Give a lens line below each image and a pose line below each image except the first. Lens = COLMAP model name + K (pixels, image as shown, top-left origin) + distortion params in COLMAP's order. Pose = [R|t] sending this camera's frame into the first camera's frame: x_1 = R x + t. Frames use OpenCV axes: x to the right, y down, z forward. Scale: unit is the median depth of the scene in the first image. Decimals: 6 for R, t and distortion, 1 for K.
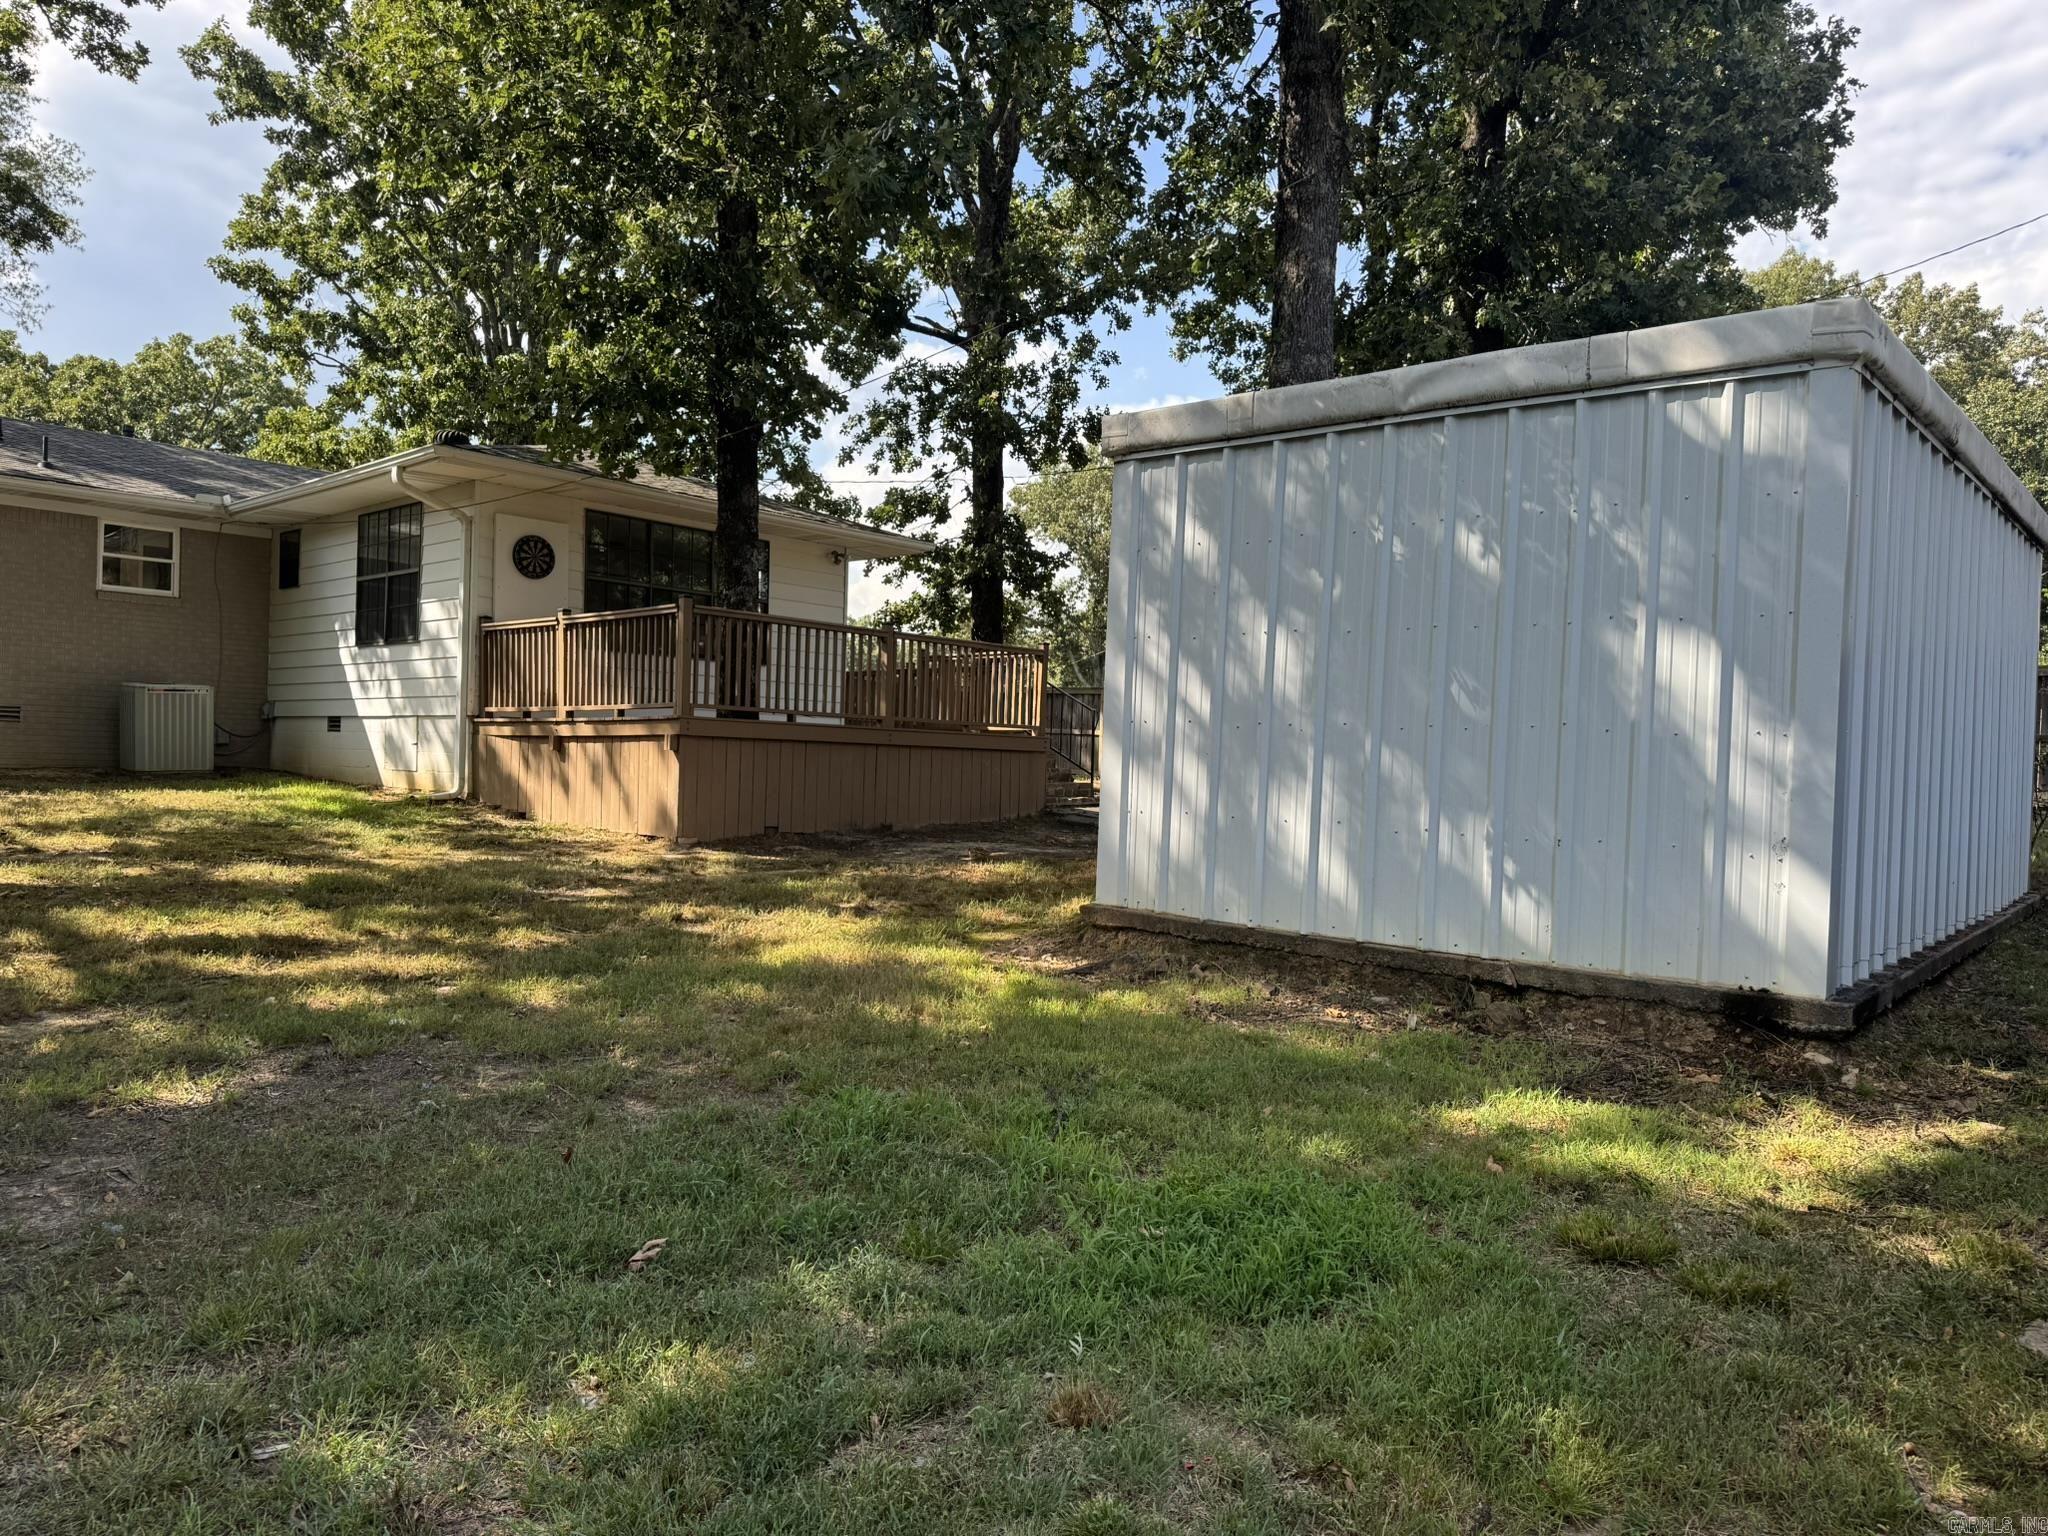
lens RADIAL K [[1424.1, 0, 1022.0], [0, 1424.1, 775.5], [0, 0, 1]] dist [0.107825, -0.125258]
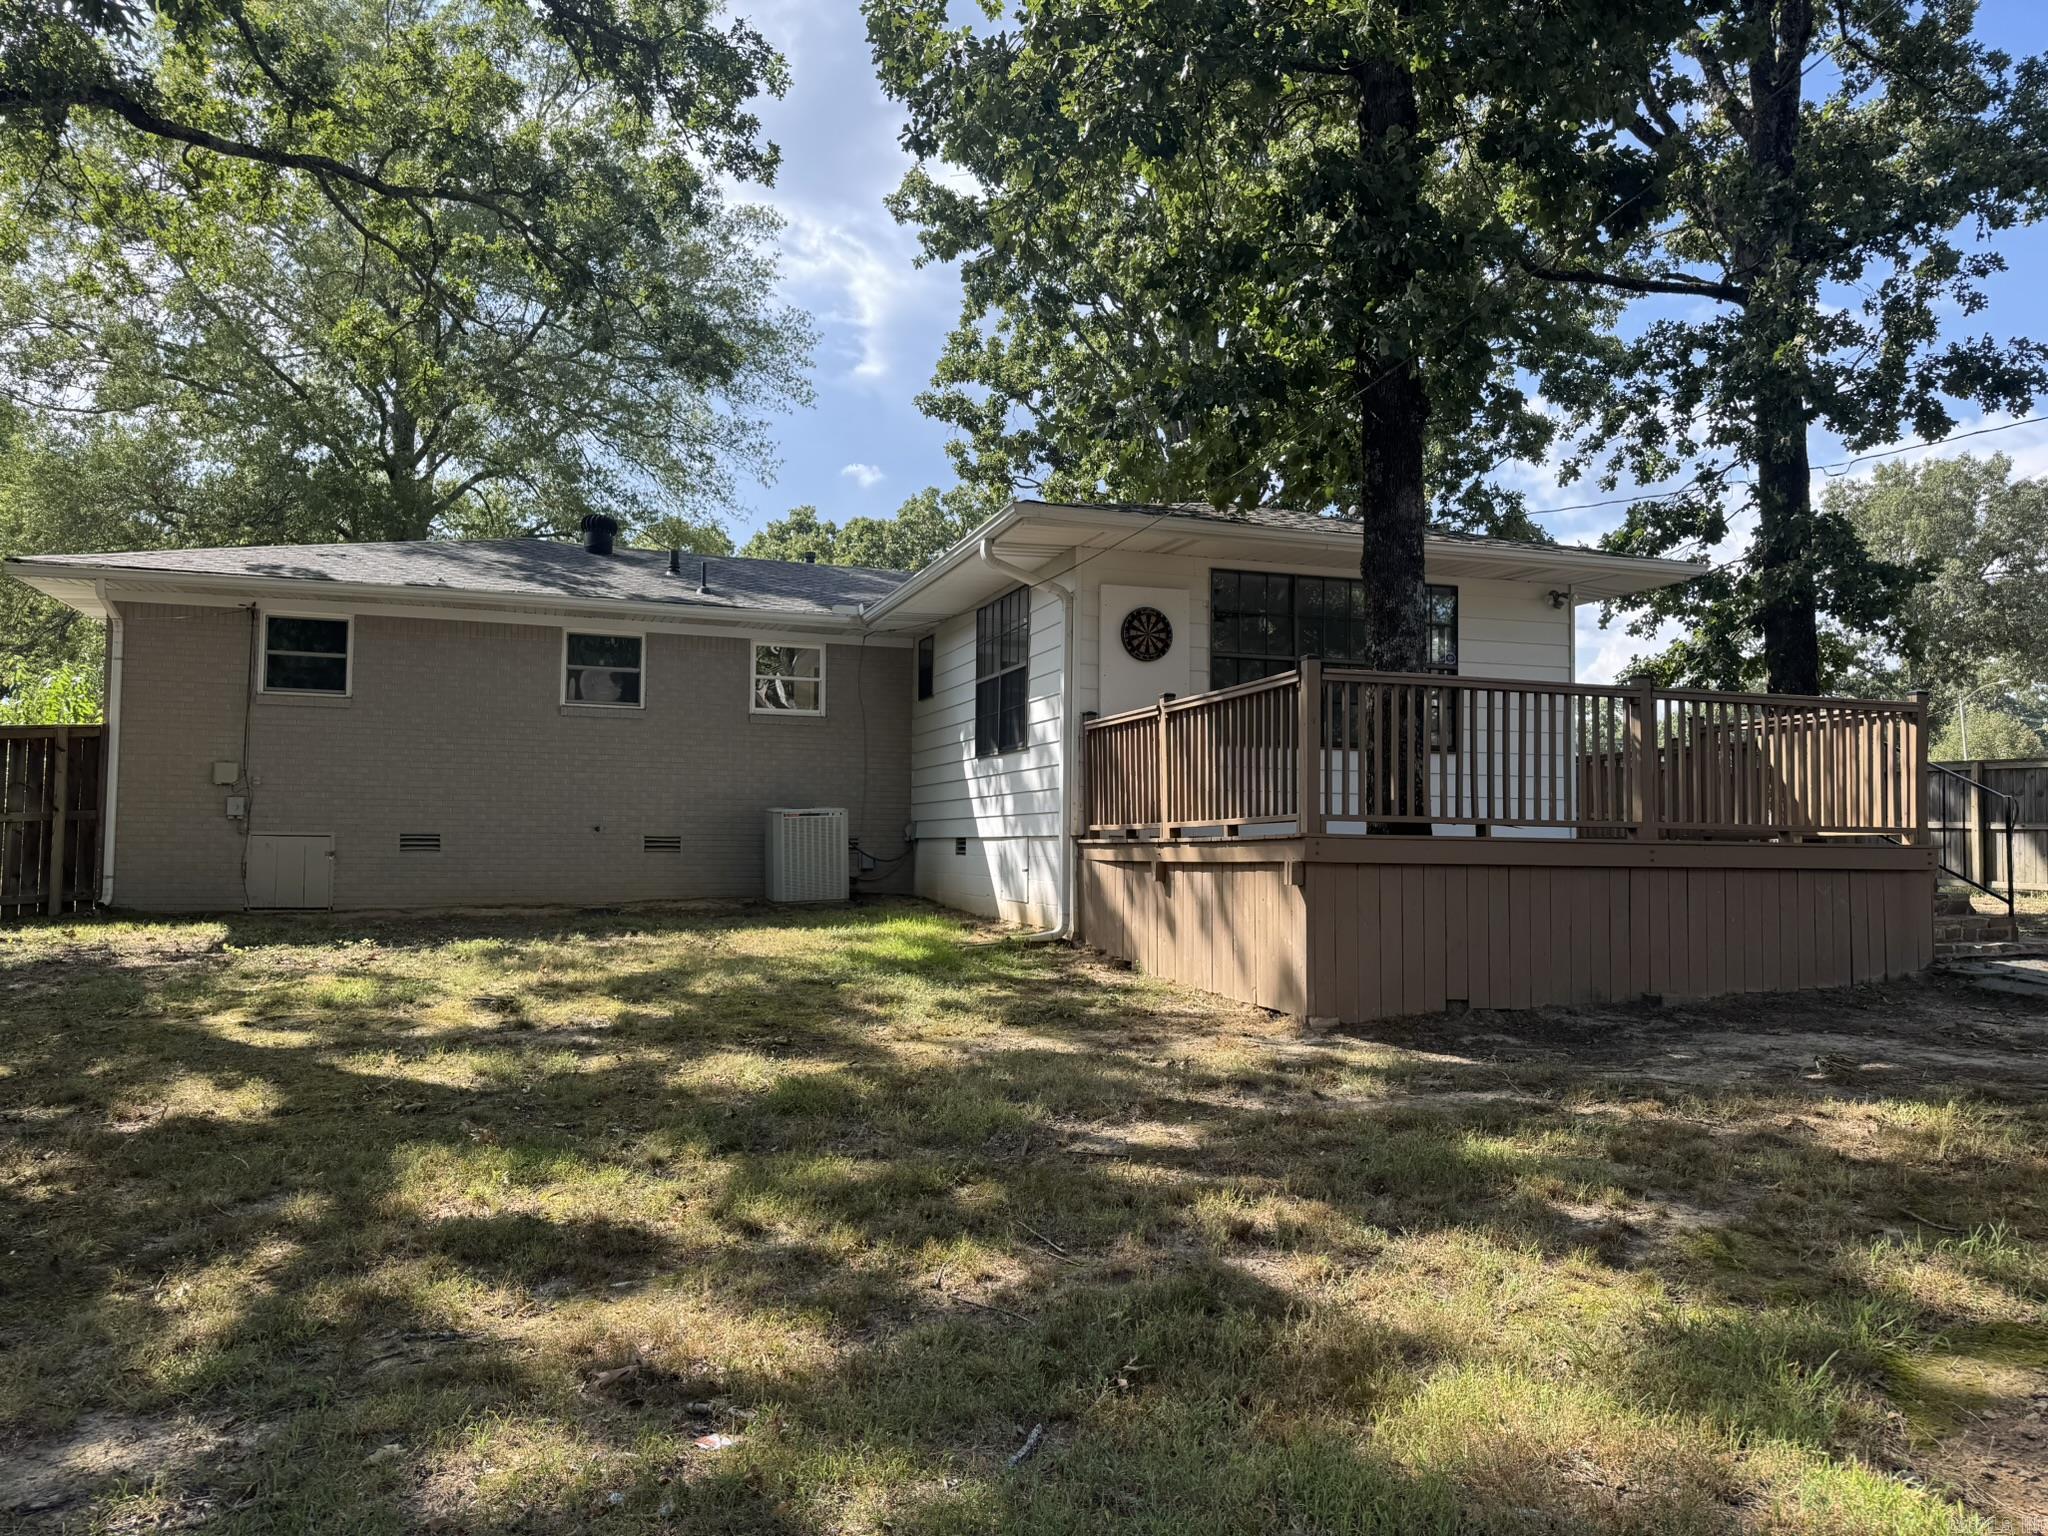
lens RADIAL K [[1424.1, 0, 1022.0], [0, 1424.1, 775.5], [0, 0, 1]] dist [0.107825, -0.125258]
pose [[0.879512, -0.044805, -0.473763, -0.026817], [0.012610, 0.997403, -0.070916, -0.016818], [0.475709, 0.056397, 0.877793, 0.253359]]
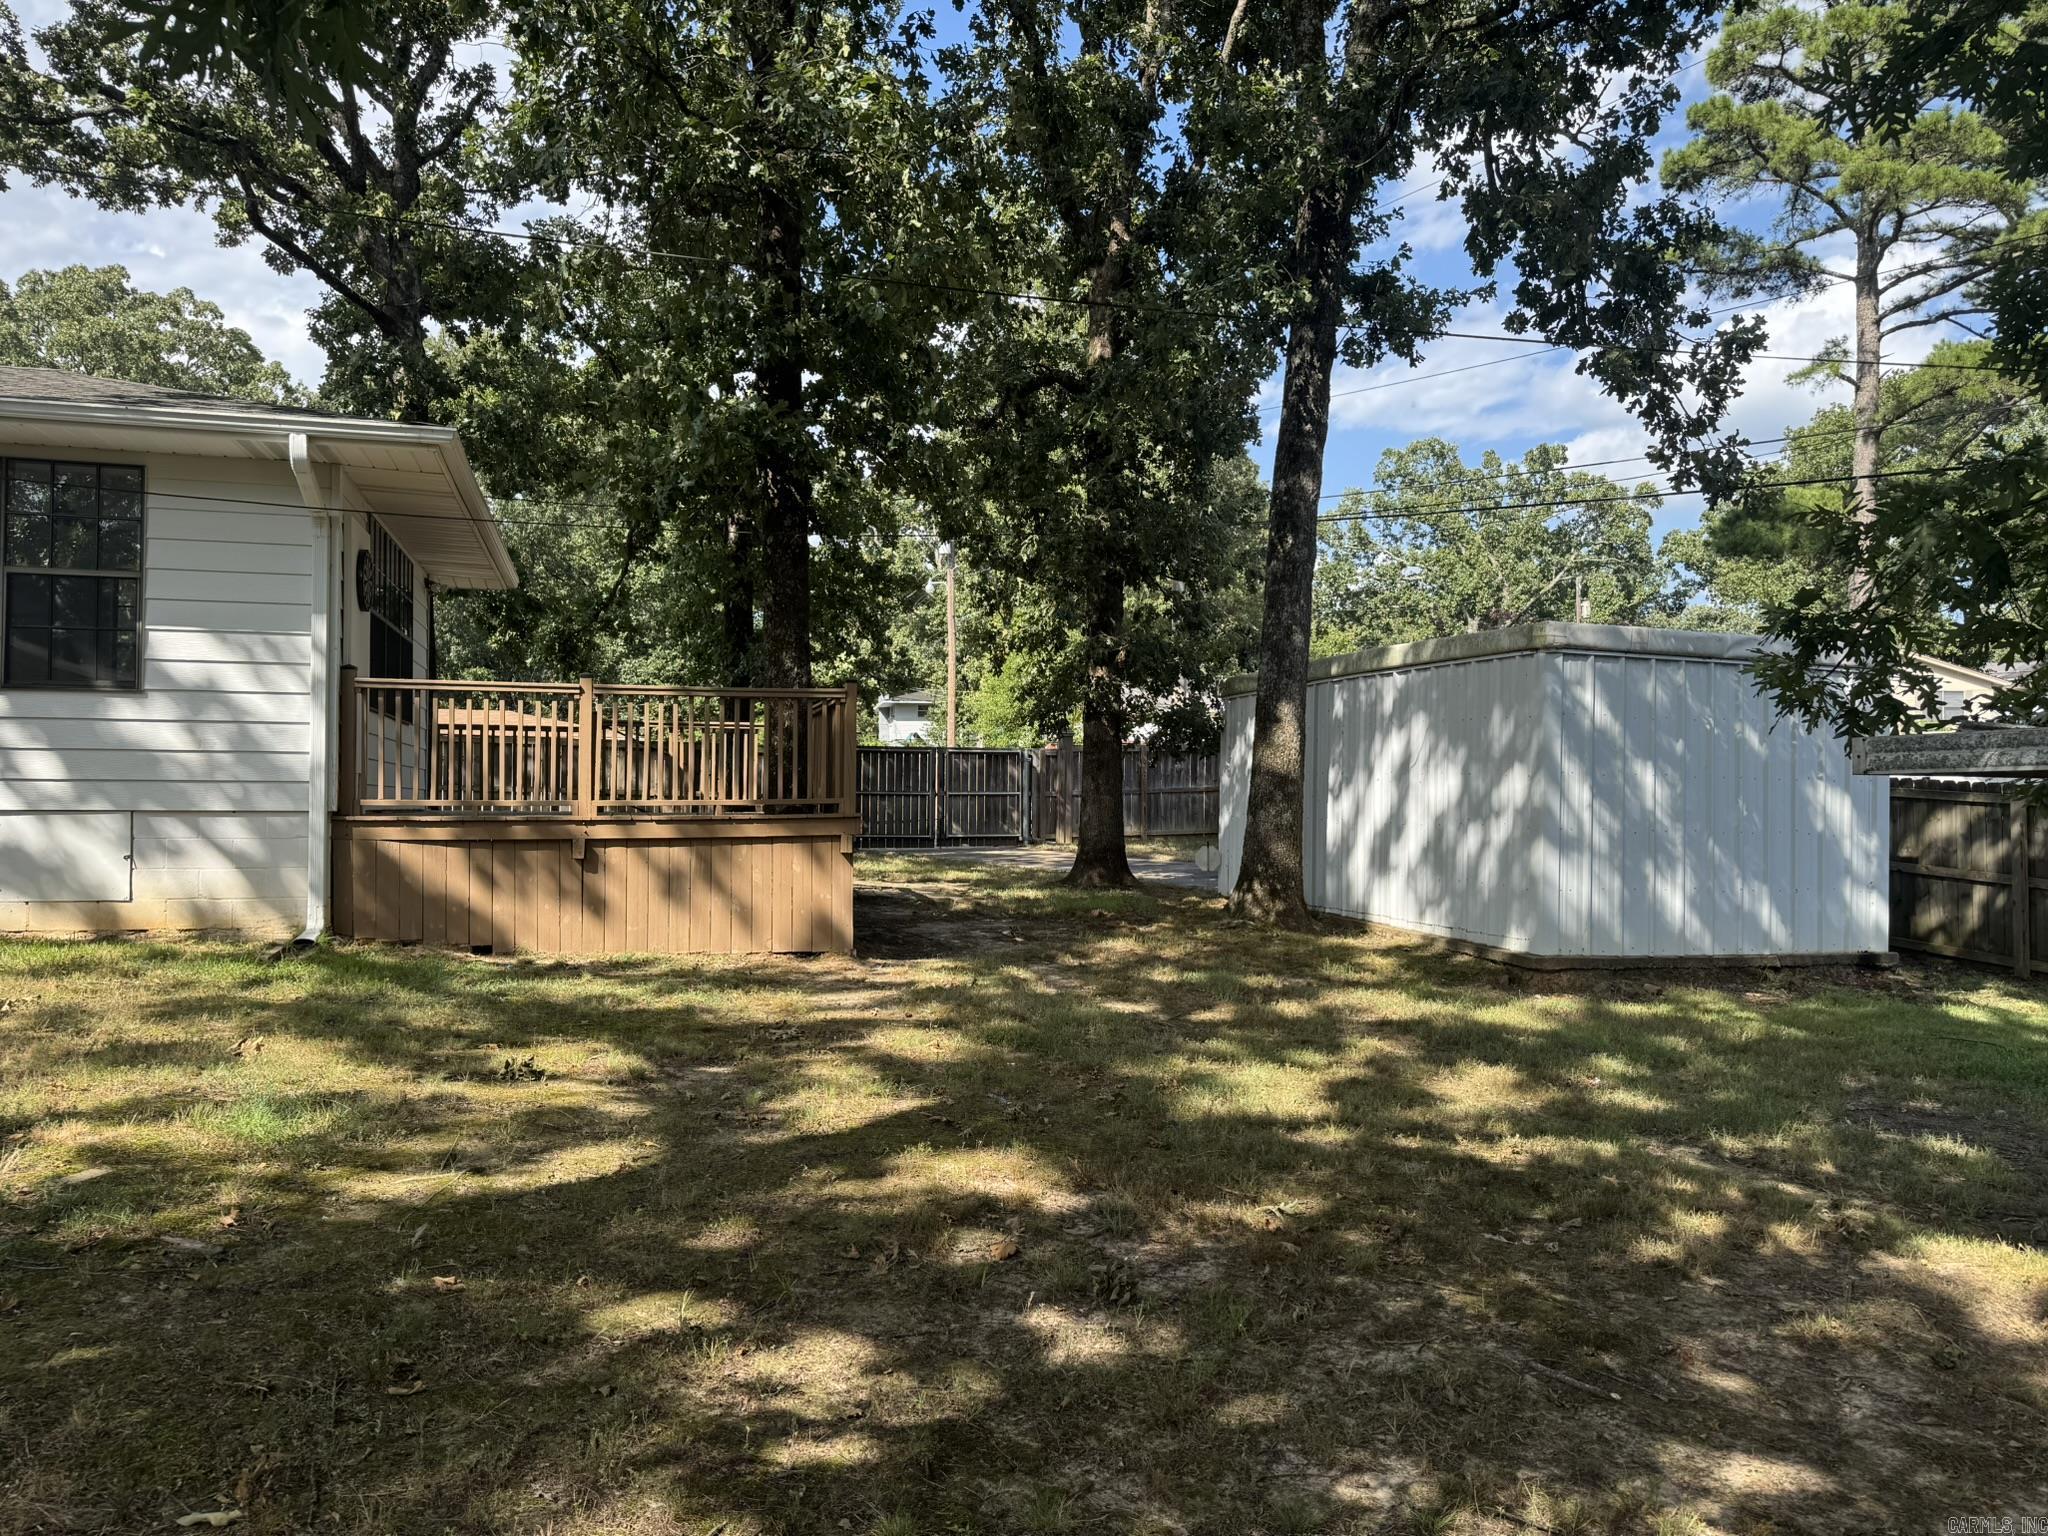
lens RADIAL K [[1424.1, 0, 1022.0], [0, 1424.1, 775.5], [0, 0, 1]] dist [0.107825, -0.125258]
pose [[0.510173, -0.003438, 0.860065, -0.701203], [0.016350, 0.999850, -0.005702, -0.043419], [-0.859916, 0.016971, 0.510153, 0.331489]]
